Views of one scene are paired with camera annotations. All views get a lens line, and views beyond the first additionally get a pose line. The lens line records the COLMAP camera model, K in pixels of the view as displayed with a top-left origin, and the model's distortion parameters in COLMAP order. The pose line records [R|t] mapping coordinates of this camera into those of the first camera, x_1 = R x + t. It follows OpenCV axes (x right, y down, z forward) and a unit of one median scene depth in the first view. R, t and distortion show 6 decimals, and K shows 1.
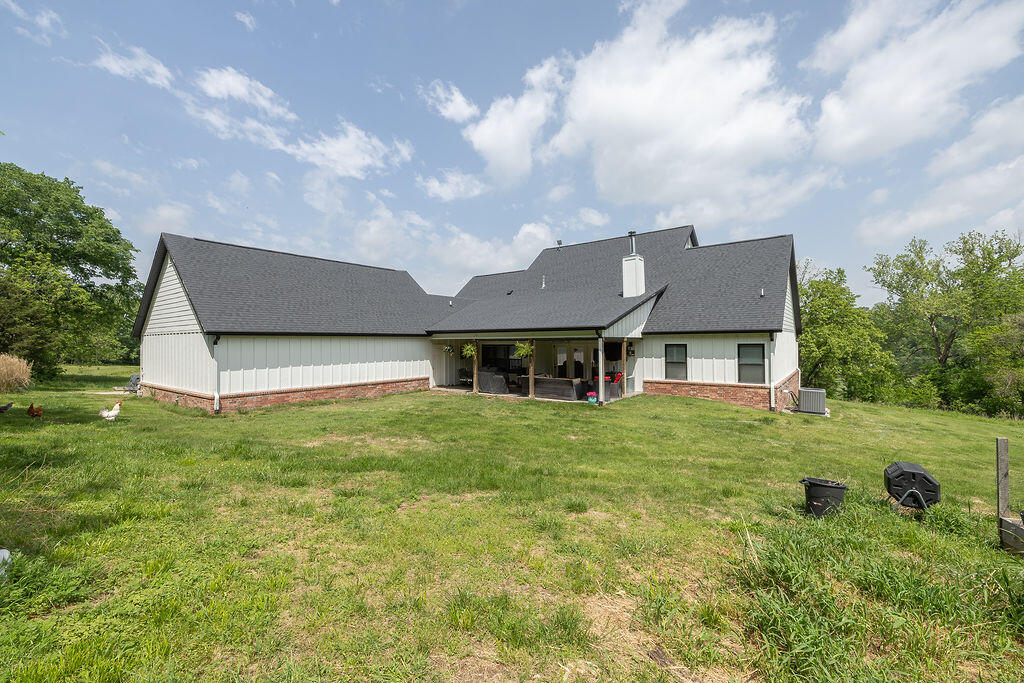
lens RADIAL K [[432.2, 0, 511.5], [0, 432.2, 336.2], [0, 0, 1]] dist [0.000434, 0.000336]
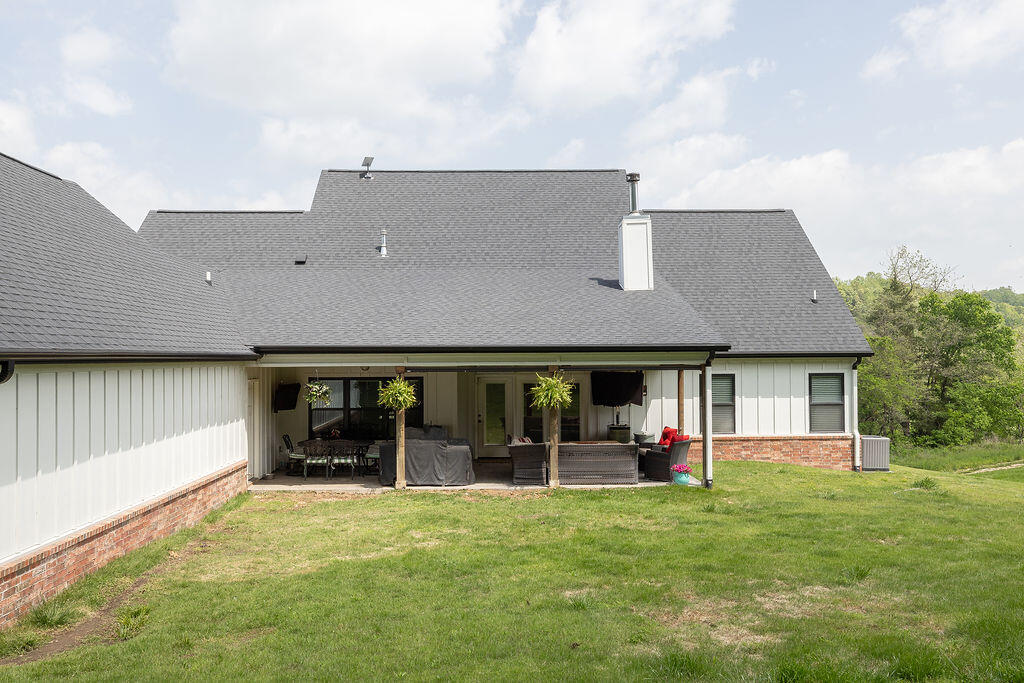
lens RADIAL K [[848.5, 0, 512.4], [0, 848.5, 349.3], [0, 0, 1]] dist [0.010318, 0.001732]
pose [[0.764579, 0.009255, 0.644464, -0.623485], [-0.006227, 0.999956, -0.006973, -0.006729], [-0.644500, 0.001318, 0.764603, 0.299009]]
